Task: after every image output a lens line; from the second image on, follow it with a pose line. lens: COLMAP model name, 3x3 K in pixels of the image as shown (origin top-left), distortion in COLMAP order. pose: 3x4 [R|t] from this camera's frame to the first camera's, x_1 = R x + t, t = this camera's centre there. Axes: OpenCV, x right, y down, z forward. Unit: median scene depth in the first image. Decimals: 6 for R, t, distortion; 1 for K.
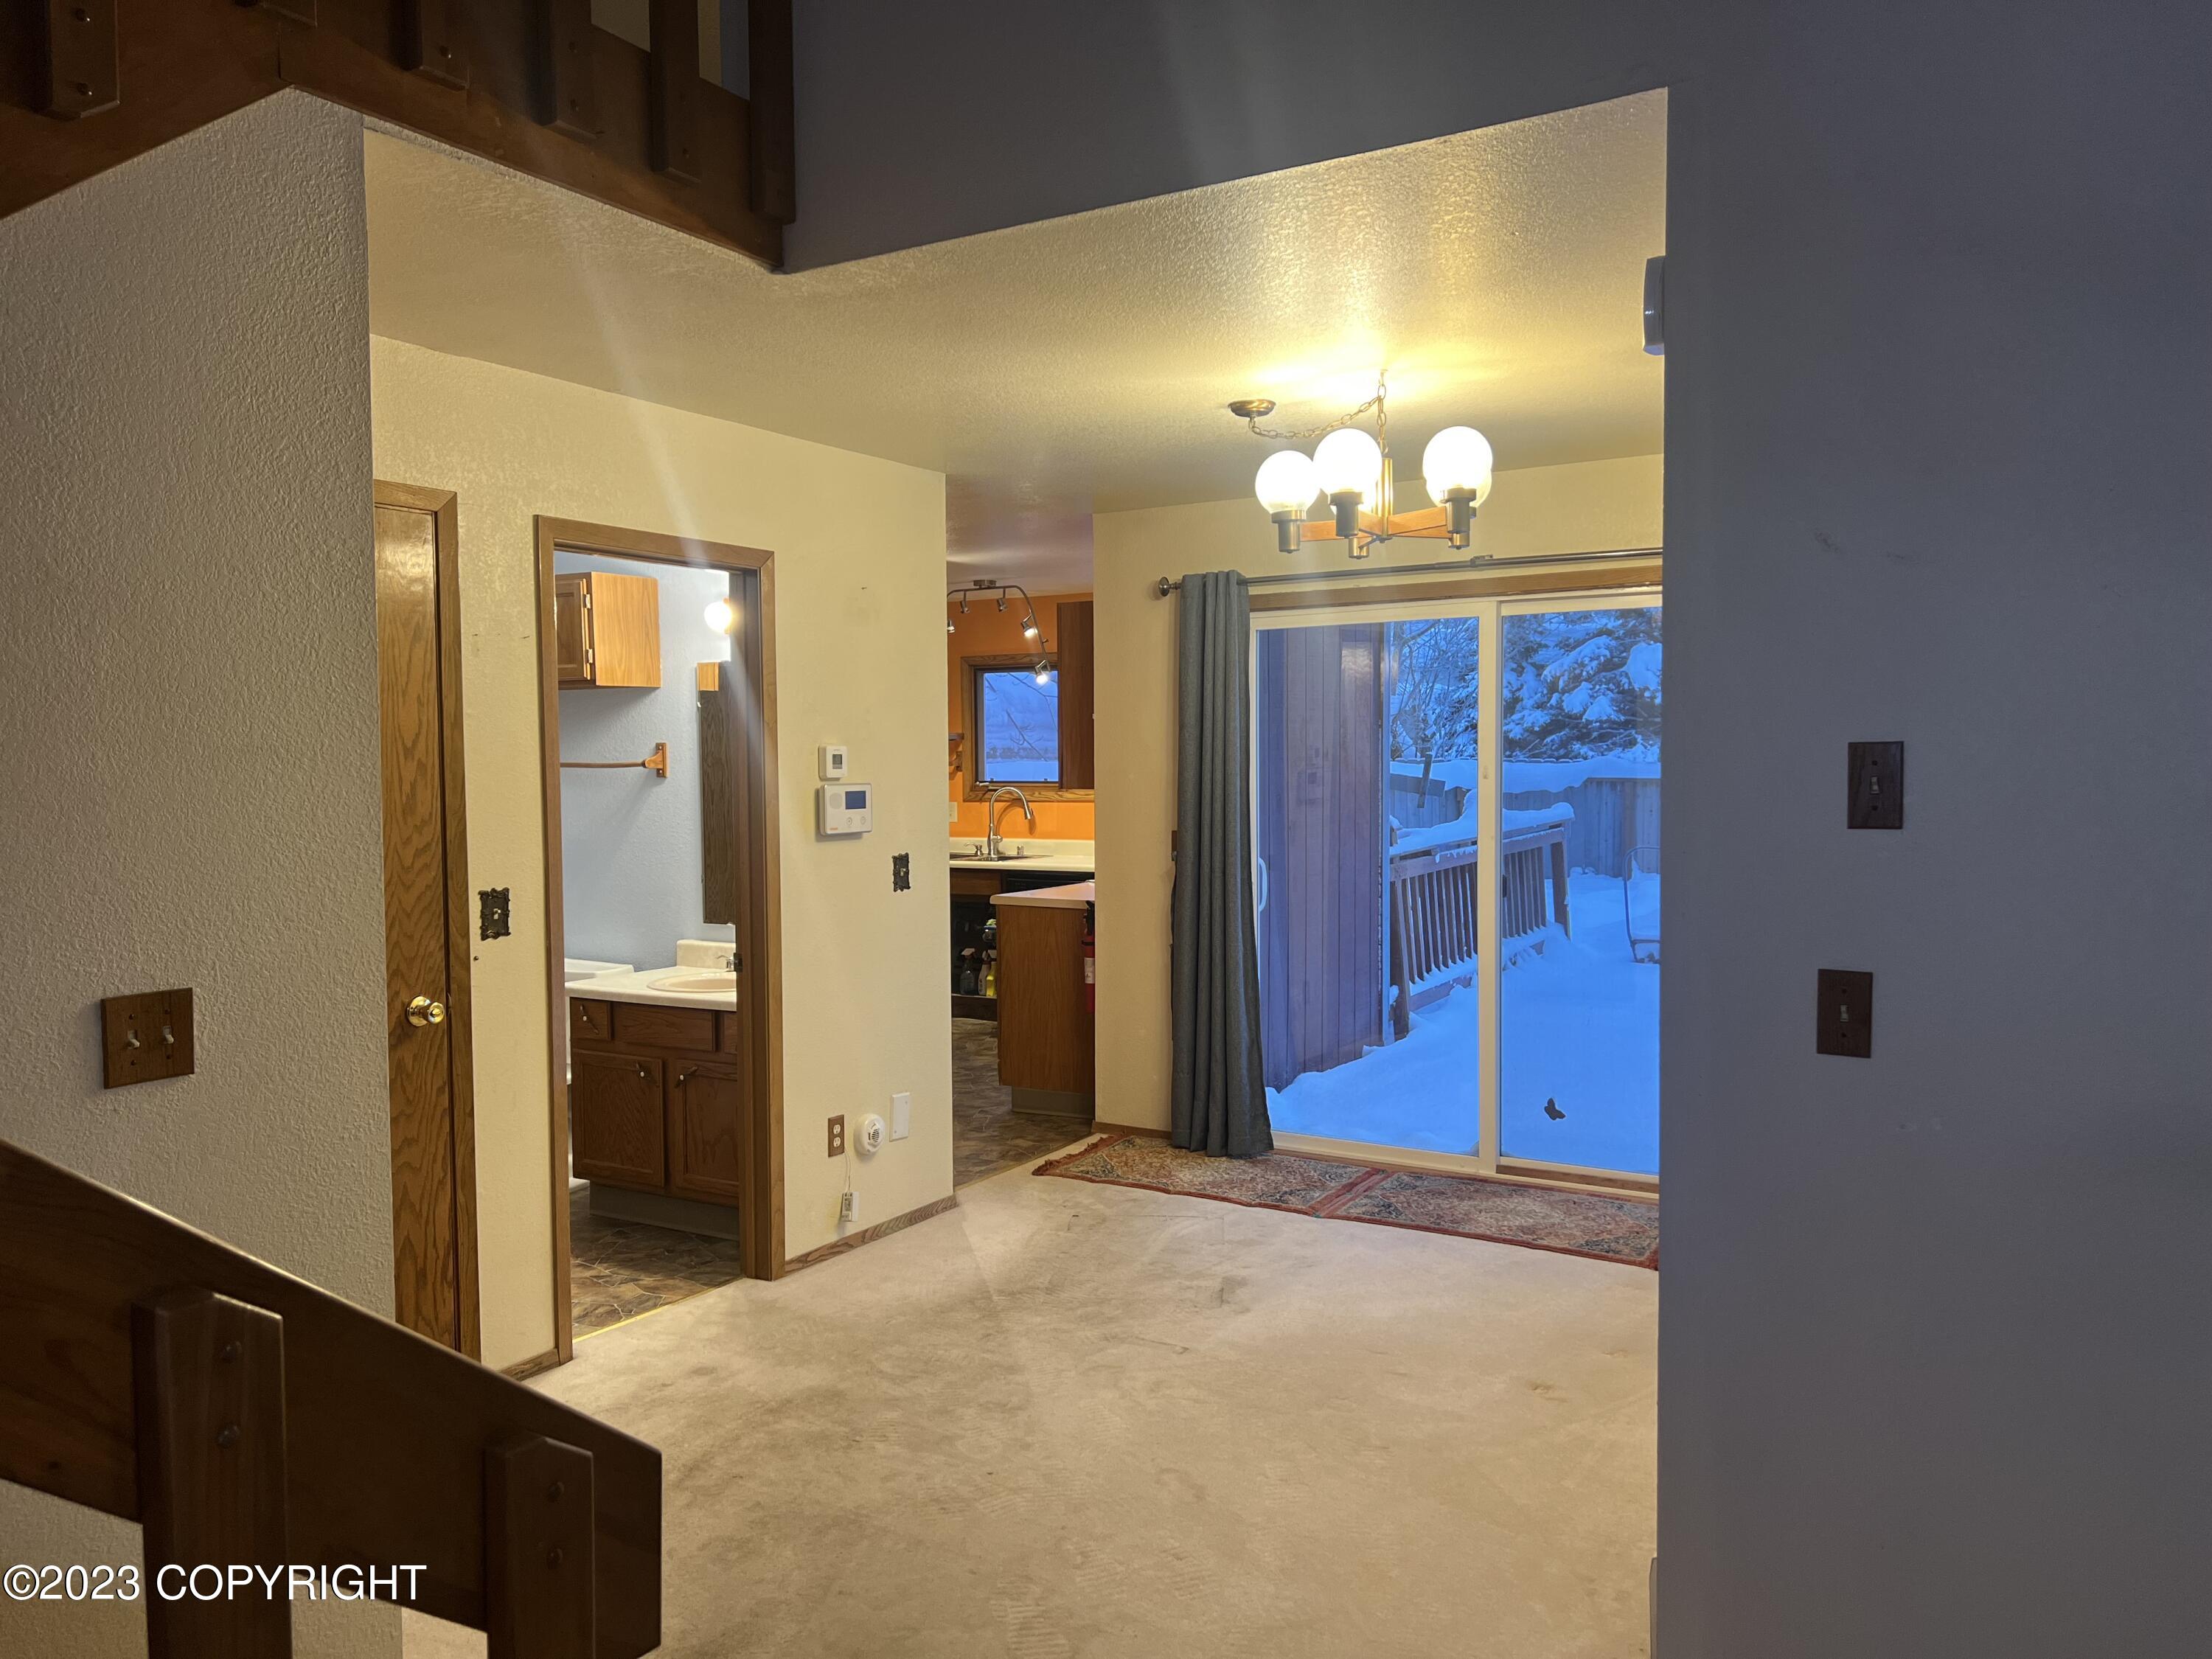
lens RADIAL K [[1648.2, 0, 1094.8], [0, 1648.2, 844.1], [0, 0, 1]] dist [0.064472, -0.073694]
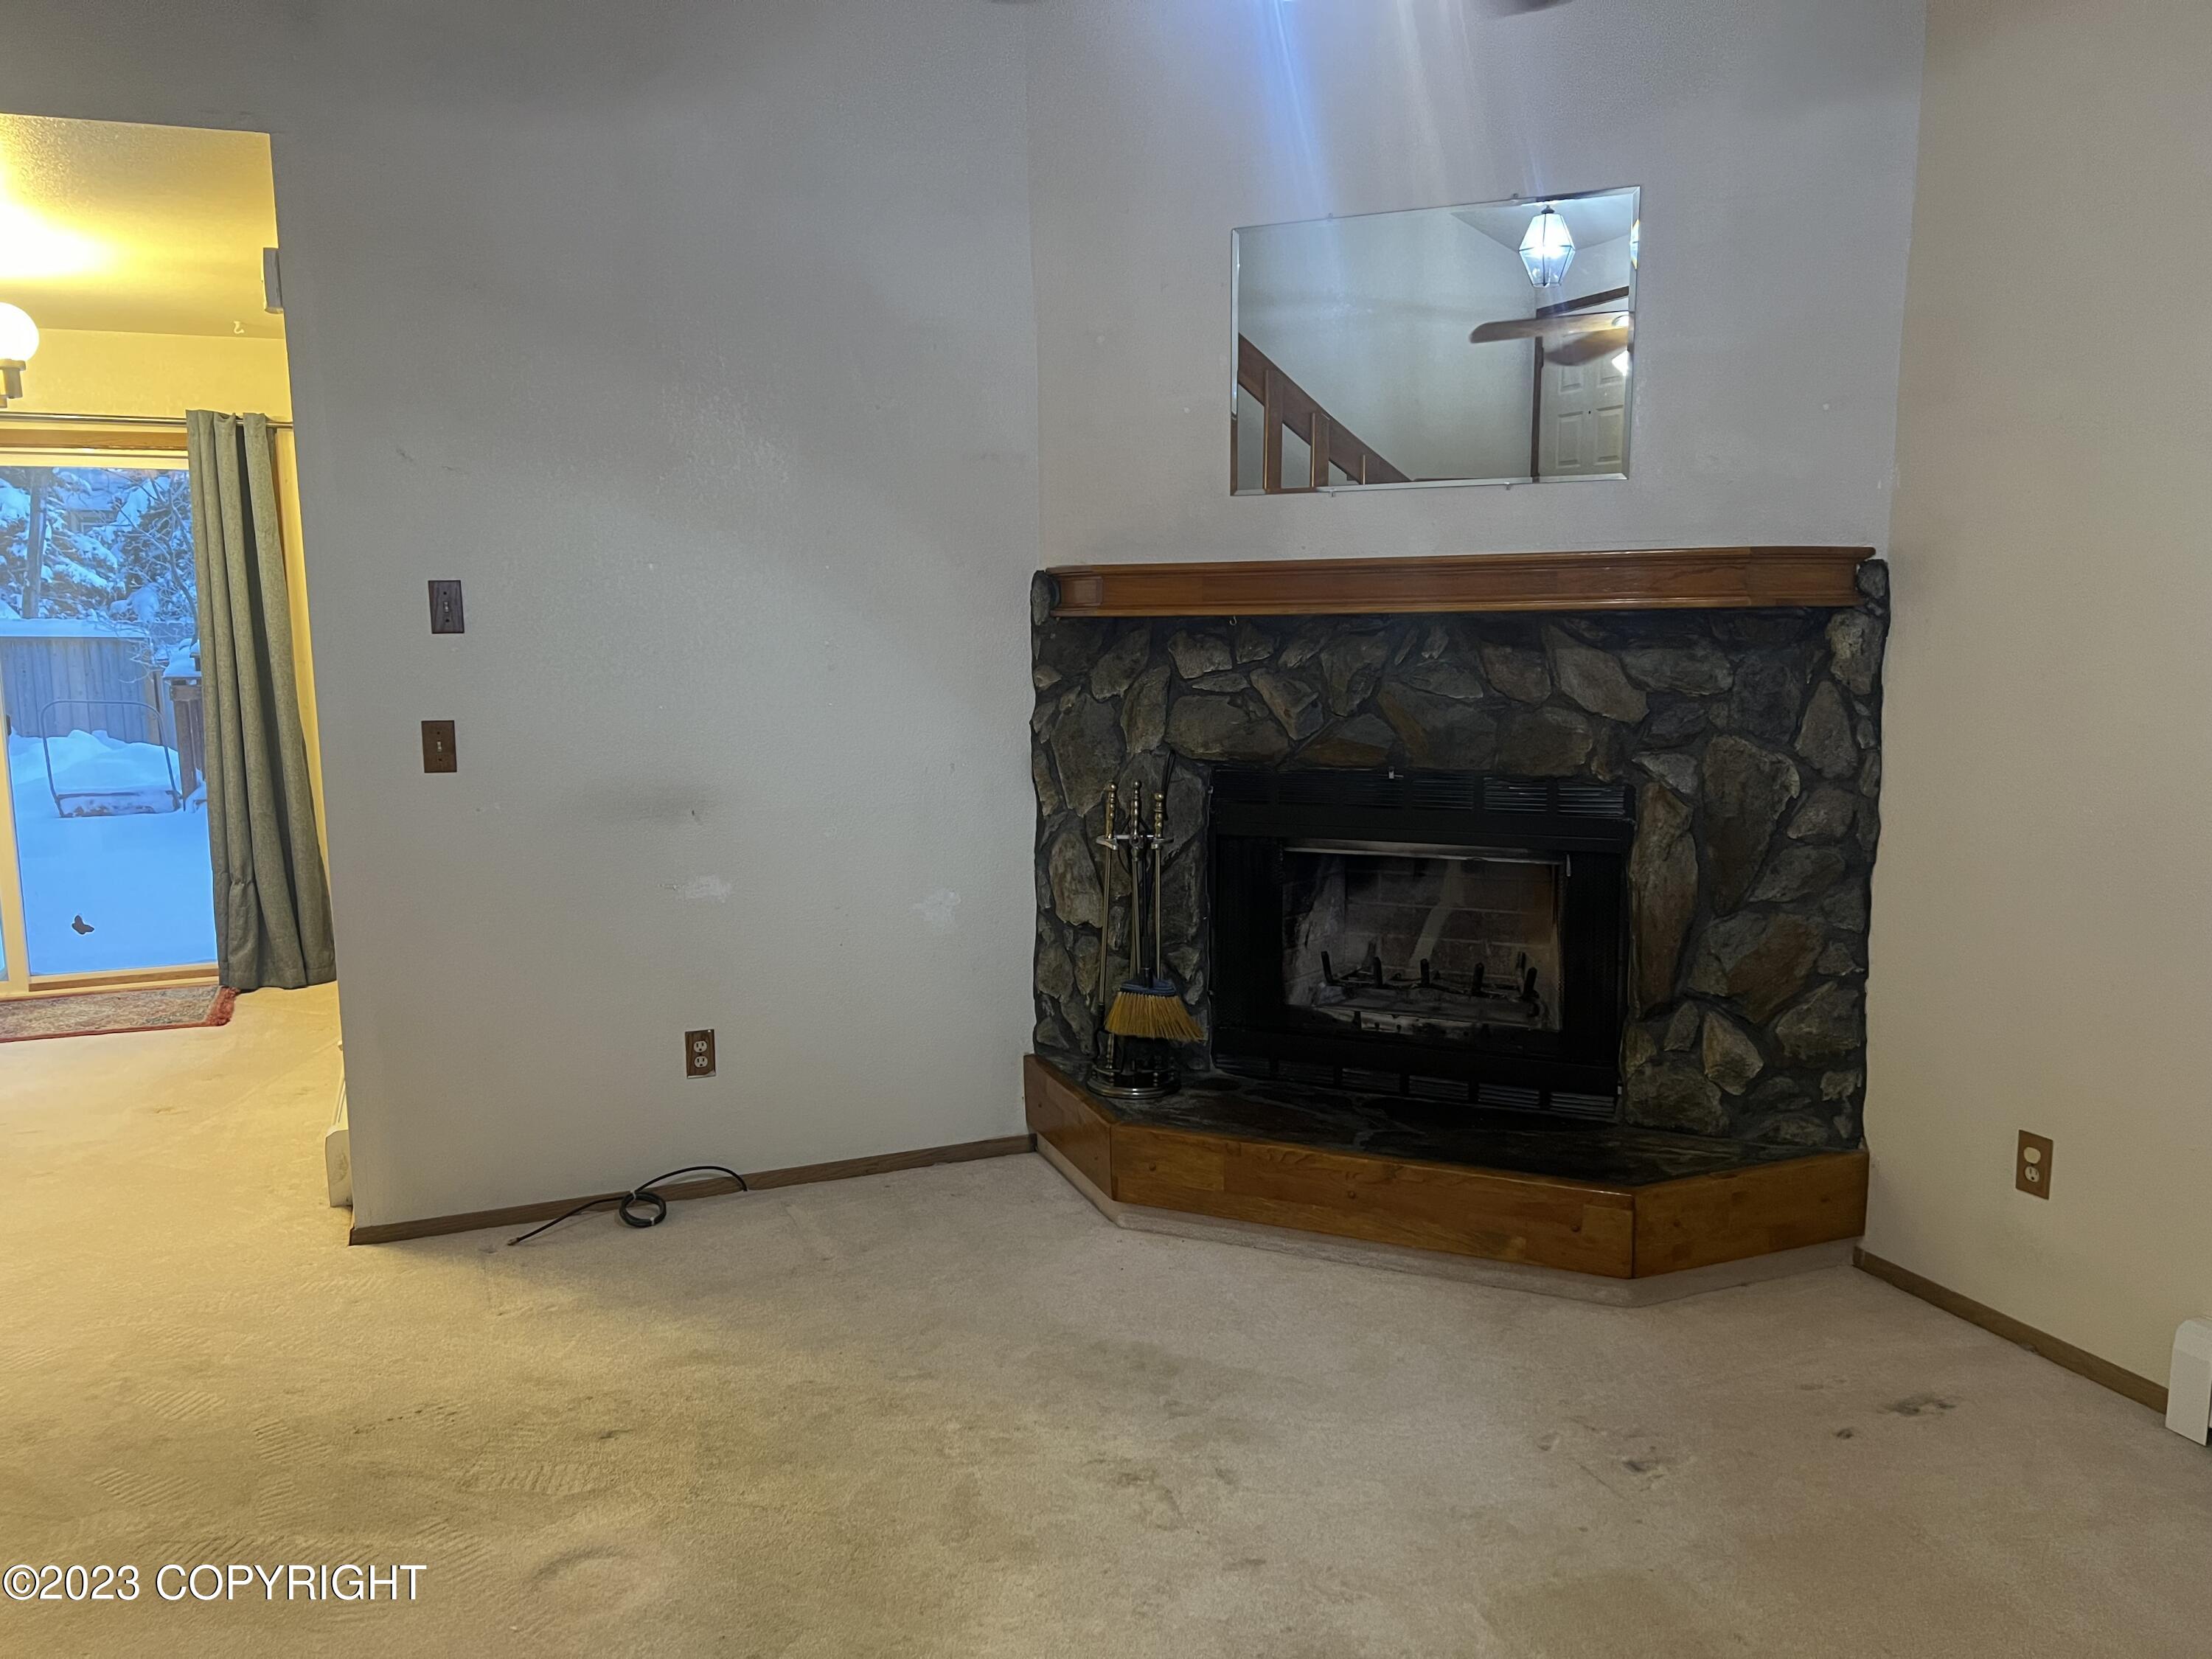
lens RADIAL K [[1648.2, 0, 1097.2], [0, 1648.2, 829.7], [0, 0, 1]] dist [0.064472, -0.073694]
pose [[0.602335, -0.104501, 0.791373, -0.182841], [0.047439, 0.994328, 0.095194, 0.022739], [-0.796833, -0.019797, 0.603876, -0.199927]]
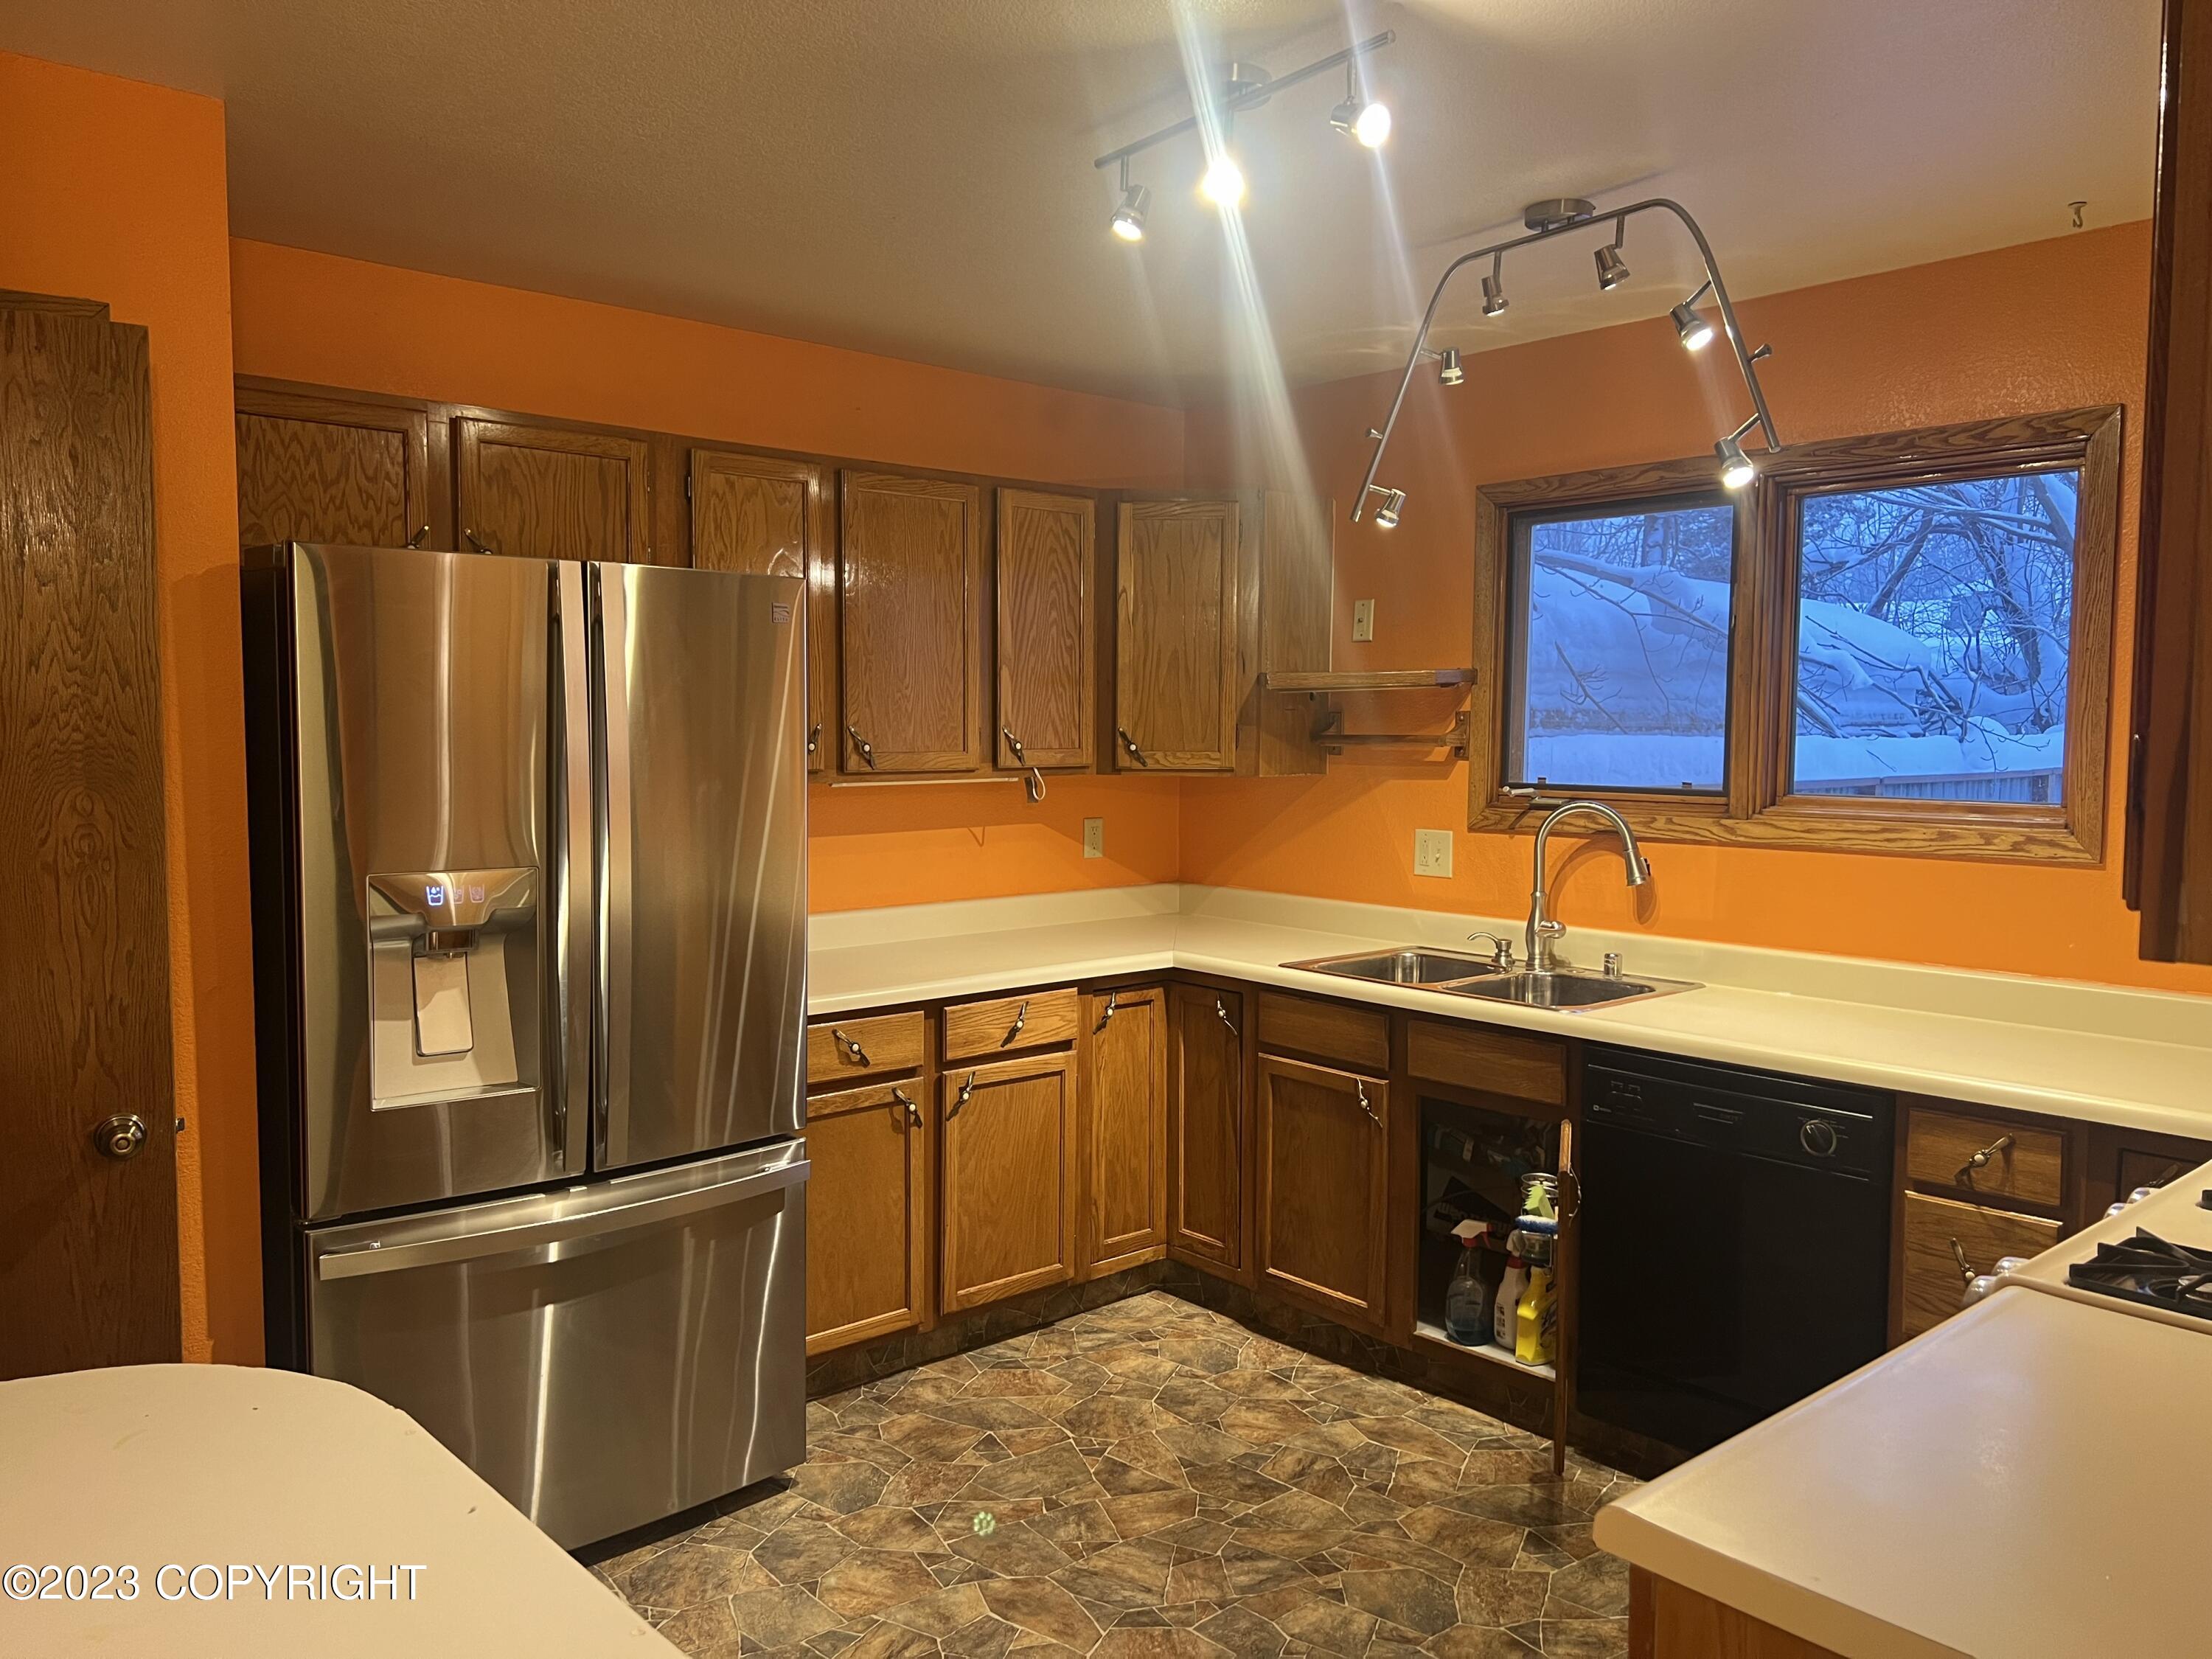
lens RADIAL K [[1648.2, 0, 1106.9], [0, 1648.2, 829.4], [0, 0, 1]] dist [0.064472, -0.073694]
pose [[0.956075, 0.033877, -0.291159, -0.074139], [-0.030479, 0.999404, 0.016200, -0.049303], [0.291534, -0.006614, 0.956538, 0.931285]]
